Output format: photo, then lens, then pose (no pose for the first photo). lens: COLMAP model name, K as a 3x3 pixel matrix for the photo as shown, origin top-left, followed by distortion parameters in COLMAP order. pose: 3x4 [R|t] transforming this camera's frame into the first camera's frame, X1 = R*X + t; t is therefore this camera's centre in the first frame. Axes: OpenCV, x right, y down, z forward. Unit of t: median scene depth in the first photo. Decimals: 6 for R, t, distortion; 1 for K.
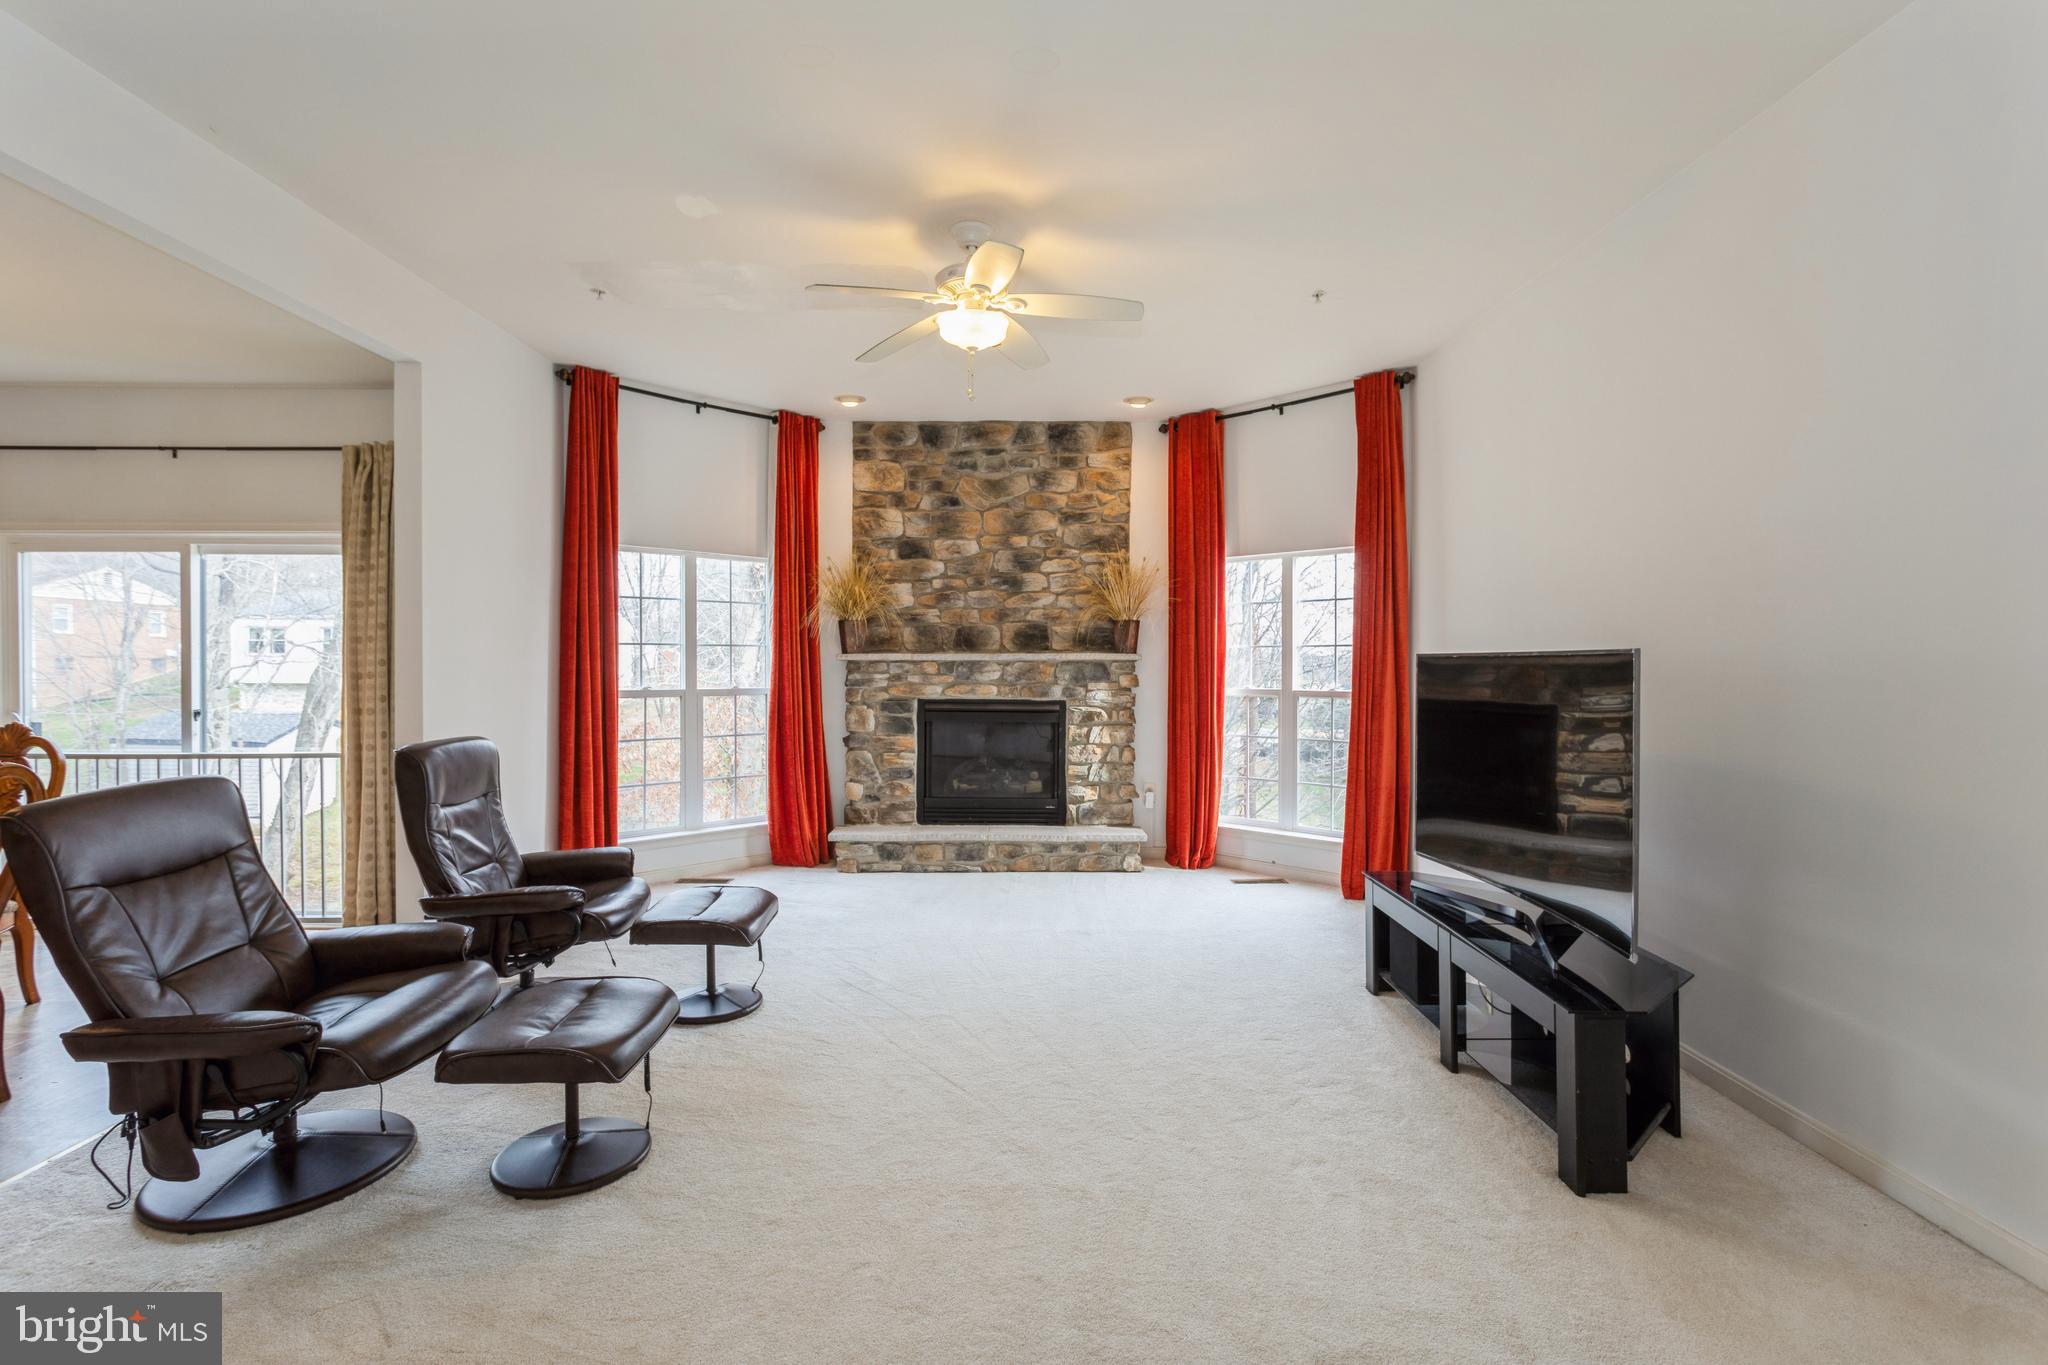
lens RADIAL K [[975.2, 0, 1015.3], [0, 975.2, 660.1], [0, 0, 1]] dist [0.003111, 0.001177]
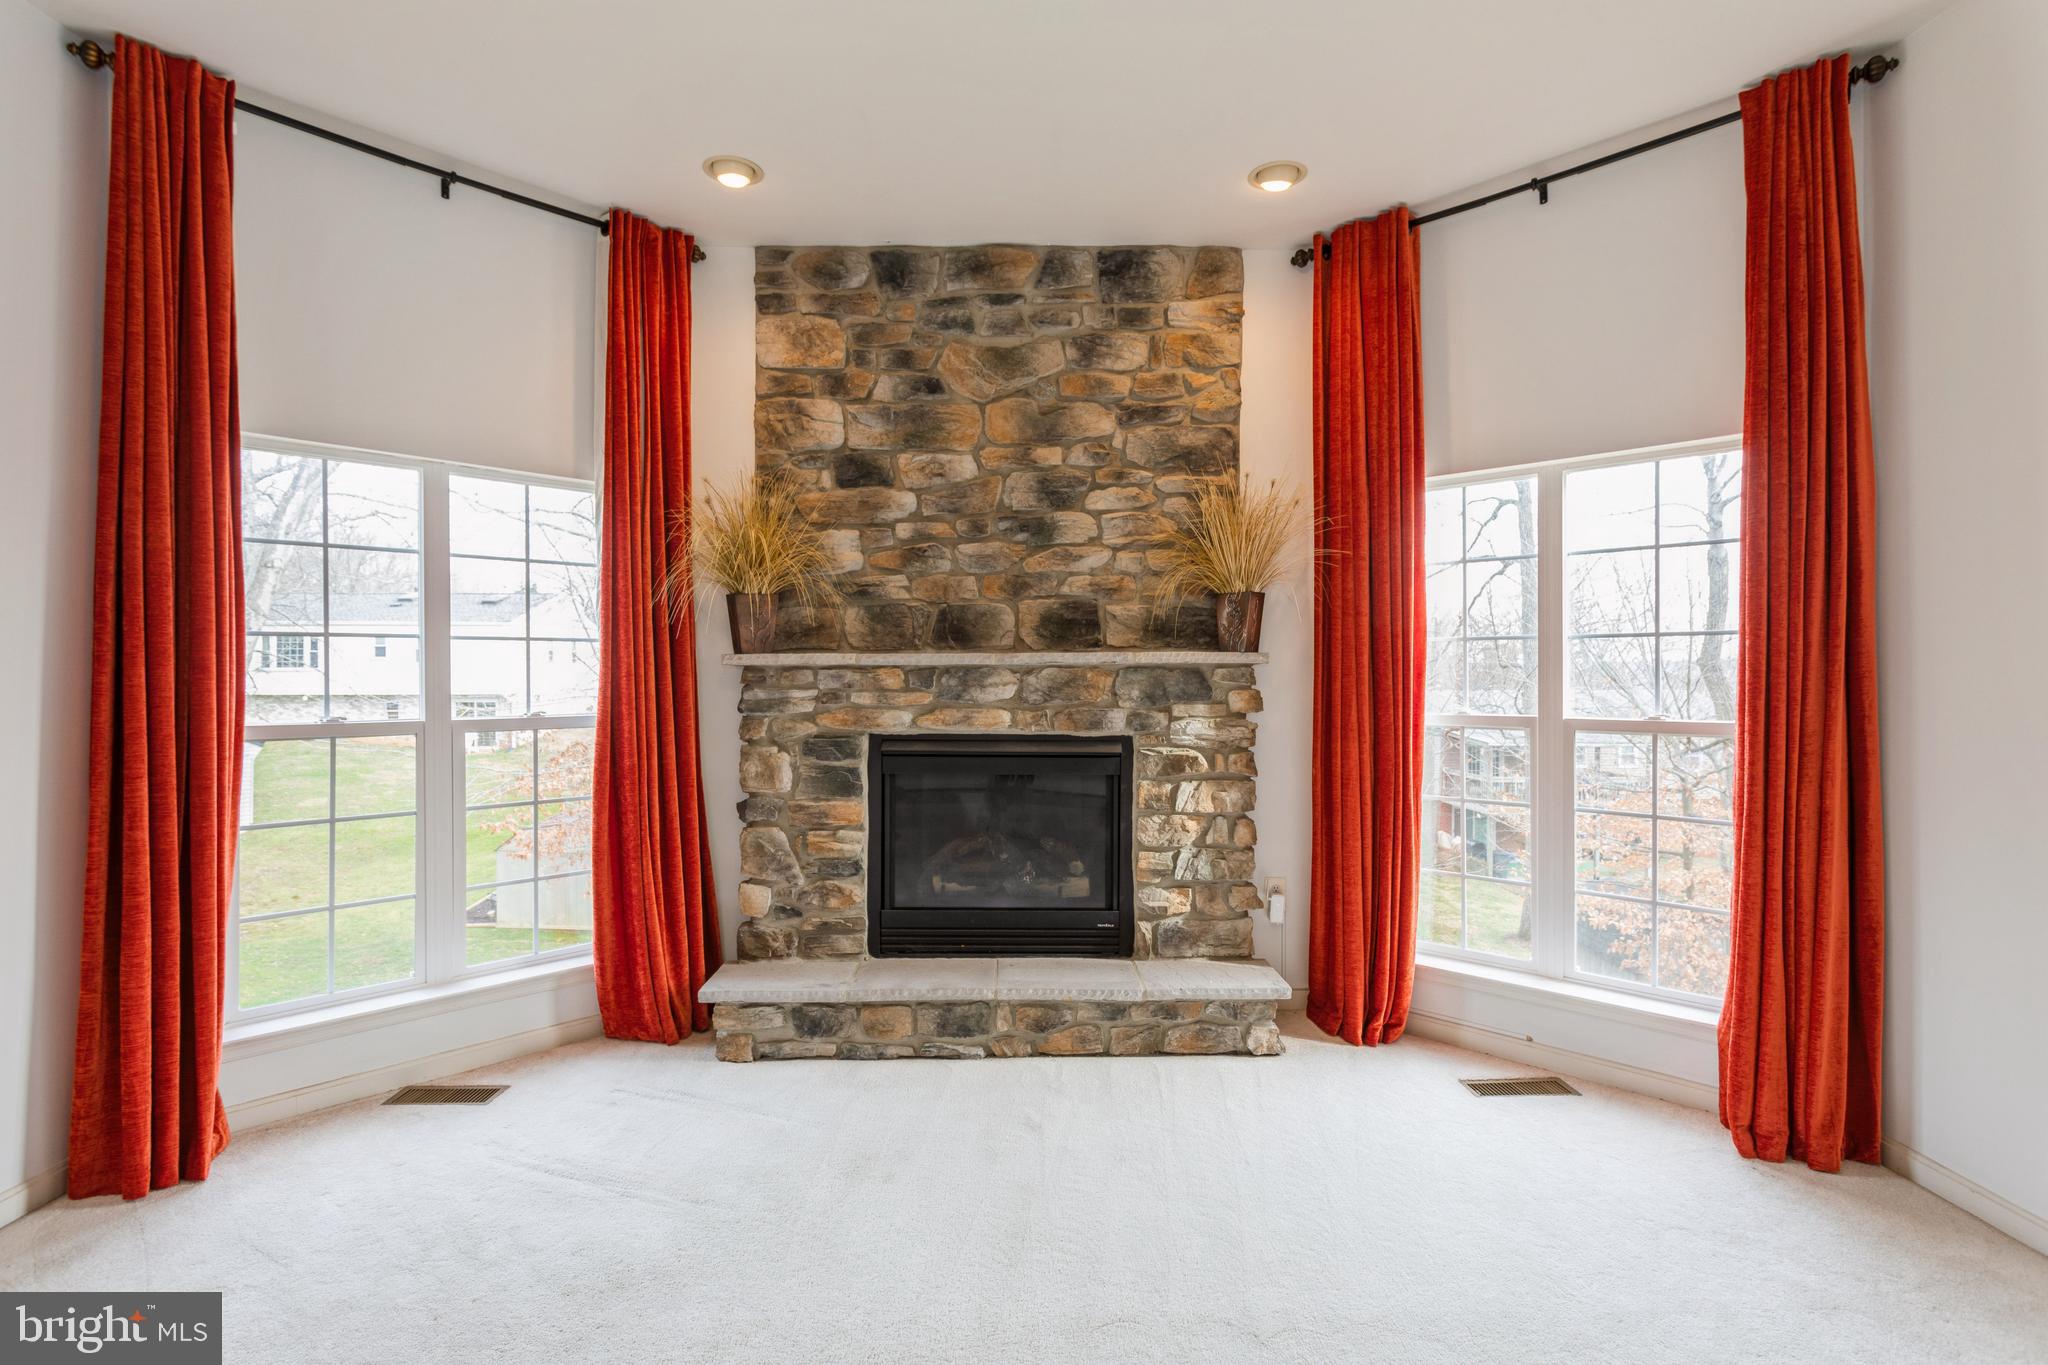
lens RADIAL K [[975.2, 0, 1015.3], [0, 975.2, 660.1], [0, 0, 1]] dist [0.003111, 0.001177]
pose [[0.999972, -0.003465, 0.006594, -0.019540], [0.003525, 0.999951, -0.009198, 0.002701], [-0.006562, 0.009221, 0.999936, 0.437700]]
